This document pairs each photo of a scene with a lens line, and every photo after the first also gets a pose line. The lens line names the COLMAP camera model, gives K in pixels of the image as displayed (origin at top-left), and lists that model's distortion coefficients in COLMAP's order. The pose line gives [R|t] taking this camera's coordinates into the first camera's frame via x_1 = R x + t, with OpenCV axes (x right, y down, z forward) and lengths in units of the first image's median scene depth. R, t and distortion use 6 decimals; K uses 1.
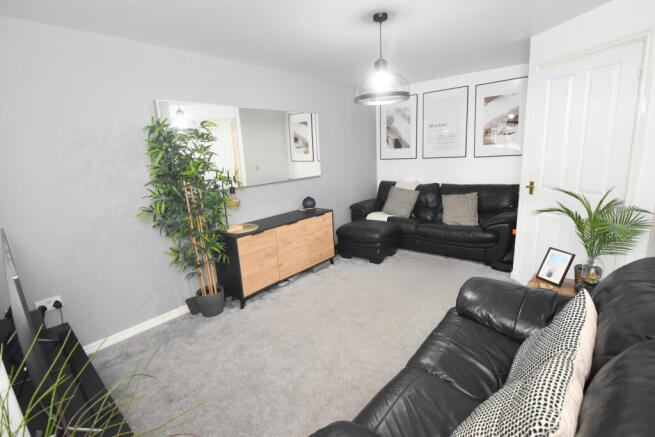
lens RADIAL K [[290.6, 0, 327.5], [0, 290.6, 218.5], [0, 0, 1]] dist [0.000868, -0.007070]
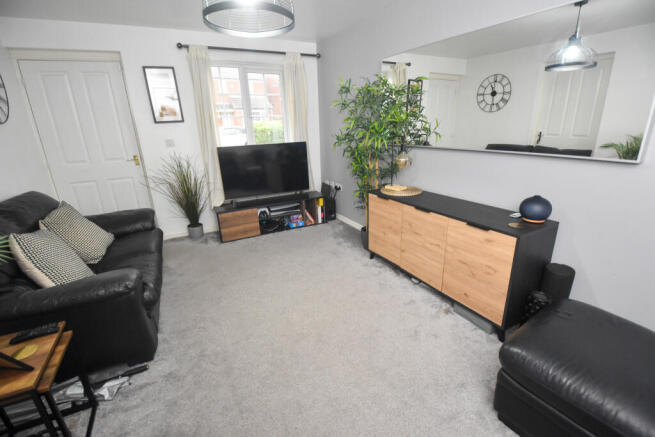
lens RADIAL K [[290.6, 0, 327.5], [0, 290.6, 218.5], [0, 0, 1]] dist [0.000868, -0.007070]
pose [[-0.382196, 0.319181, -0.867208, 0.565427], [-0.164517, 0.899960, 0.403741, -0.203876], [0.909319, 0.296979, -0.291451, 0.970441]]
